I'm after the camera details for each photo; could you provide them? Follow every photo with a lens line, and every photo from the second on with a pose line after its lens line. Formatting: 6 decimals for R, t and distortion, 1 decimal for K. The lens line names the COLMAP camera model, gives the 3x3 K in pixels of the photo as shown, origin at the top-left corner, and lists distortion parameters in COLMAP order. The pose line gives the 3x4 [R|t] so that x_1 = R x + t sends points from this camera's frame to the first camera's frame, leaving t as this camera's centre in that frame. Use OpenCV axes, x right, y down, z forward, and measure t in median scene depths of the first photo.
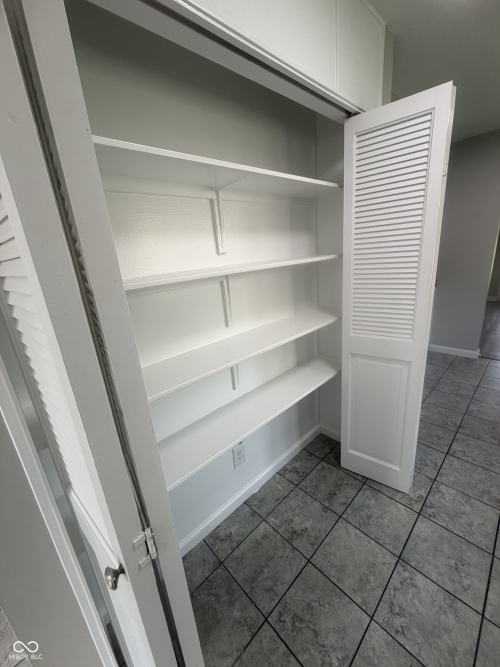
lens RADIAL K [[264.5, 0, 250.1], [0, 264.5, 333.5], [0, 0, 1]] dist [-0.002936, 0.000528]
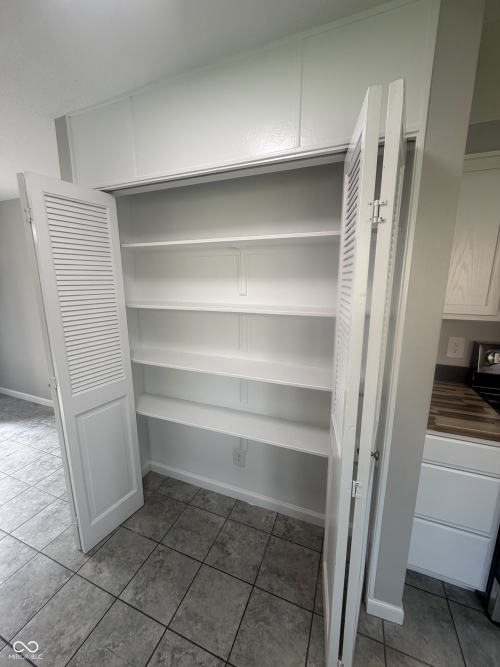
lens RADIAL K [[264.5, 0, 249.7], [0, 264.5, 332.5], [0, 0, 1]] dist [-0.002936, 0.000528]
pose [[0.418082, 0.256482, -0.871450, 0.964460], [-0.295272, 0.945591, 0.136645, -0.281997], [0.859082, 0.200186, 0.471067, 0.395446]]
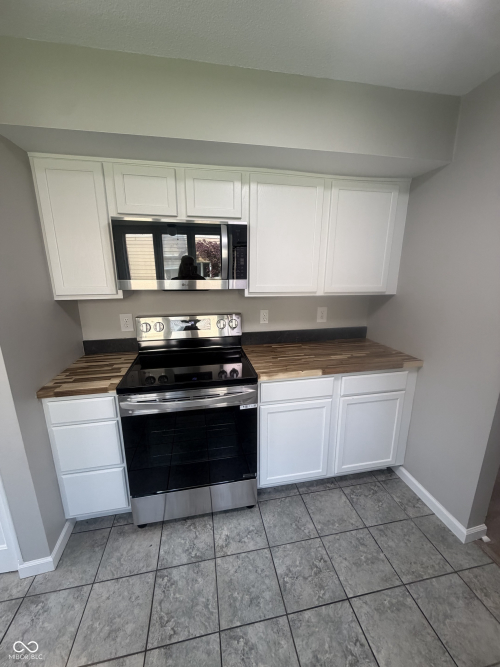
lens RADIAL K [[264.5, 0, 247.9], [0, 264.5, 331.3], [0, 0, 1]] dist [-0.002936, 0.000528]
pose [[0.842968, 0.207009, -0.496541, 1.582034], [-0.219055, 0.975098, 0.034635, -0.471324], [0.491345, 0.079573, 0.867322, 0.853041]]
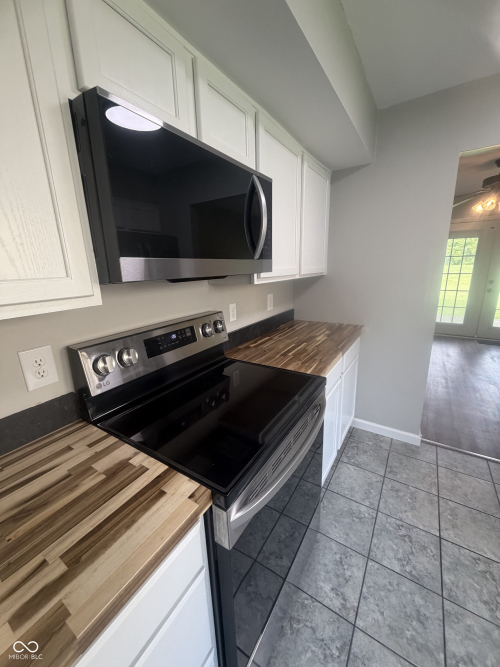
lens RADIAL K [[264.5, 0, 250.7], [0, 264.5, 331.2], [0, 0, 1]] dist [-0.002936, 0.000528]
pose [[0.968810, -0.001018, 0.247803, 0.662572], [0.013858, 0.998649, -0.050078, -0.373596], [-0.247418, 0.051950, 0.967515, 1.034695]]
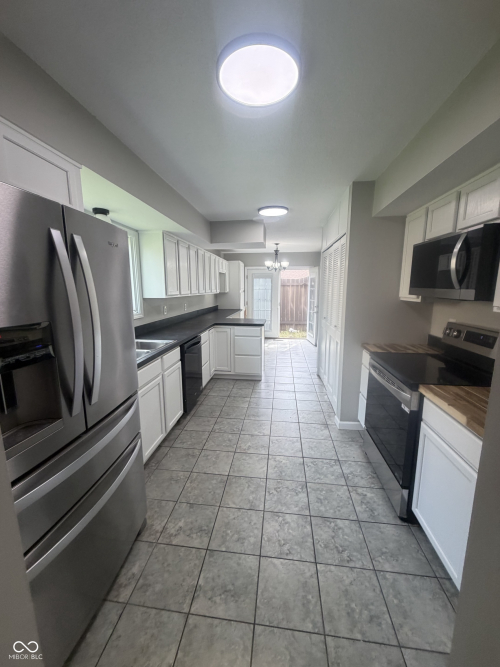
lens RADIAL K [[264.5, 0, 252.1], [0, 264.5, 333.6], [0, 0, 1]] dist [-0.002936, 0.000528]
pose [[-0.758442, 0.198389, -0.620813, 2.260718], [-0.118039, 0.894979, 0.430209, -0.837702], [0.640963, 0.399568, -0.655372, 2.028818]]
